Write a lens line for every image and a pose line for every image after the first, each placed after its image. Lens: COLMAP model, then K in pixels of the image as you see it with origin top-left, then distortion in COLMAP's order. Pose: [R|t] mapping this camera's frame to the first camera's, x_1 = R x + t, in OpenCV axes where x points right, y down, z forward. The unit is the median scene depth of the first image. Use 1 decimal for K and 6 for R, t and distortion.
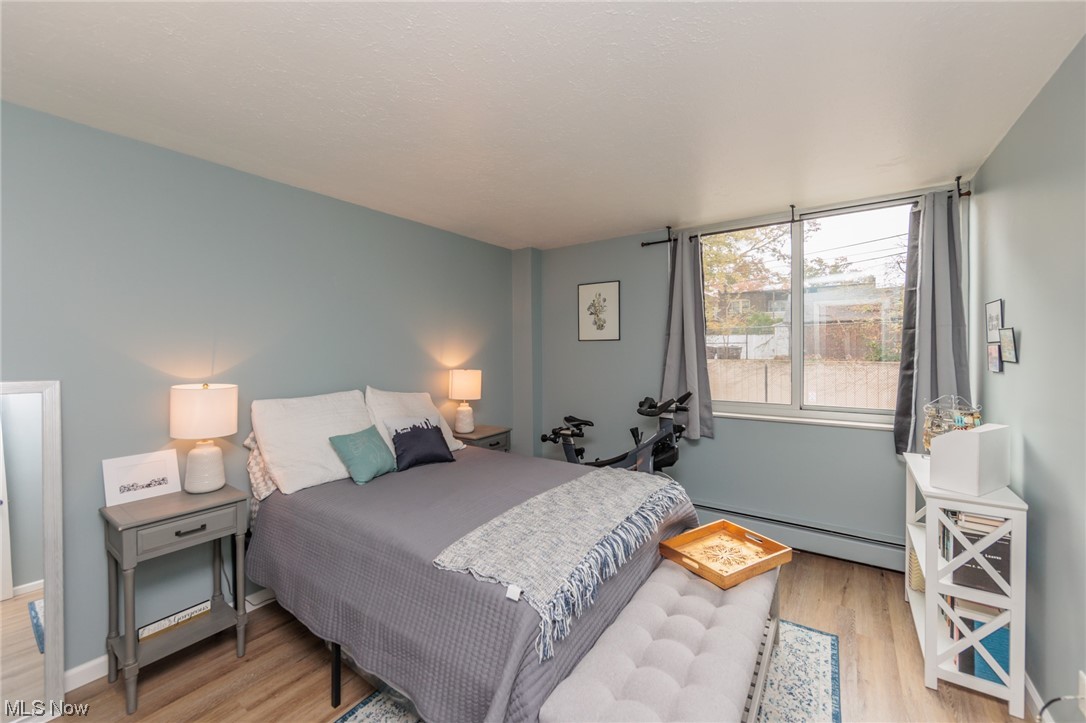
lens RADIAL K [[426.4, 0, 536.0], [0, 426.4, 353.1], [0, 0, 1]] dist [-0.004712, -0.000029]
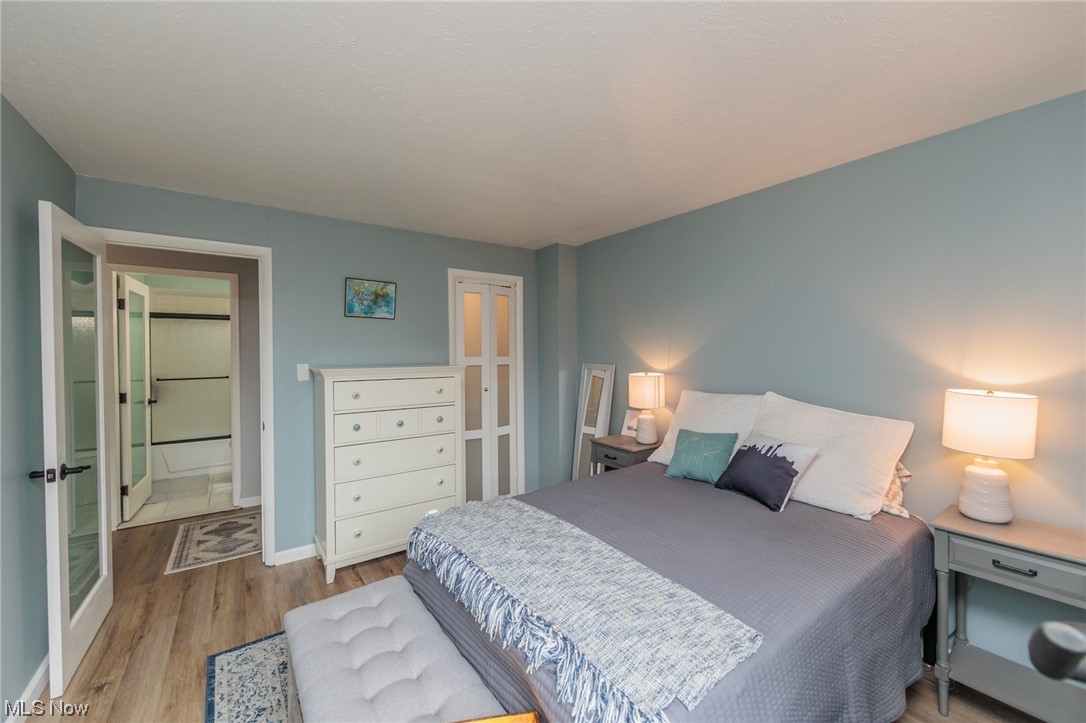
lens RADIAL K [[426.4, 0, 538.3], [0, 426.4, 358.6], [0, 0, 1]] dist [-0.004712, -0.000029]
pose [[-0.340622, 0.016519, -0.940055, 0.753717], [-0.002652, 0.999825, 0.018530, -0.006075], [0.940196, 0.008805, -0.340519, 1.144064]]
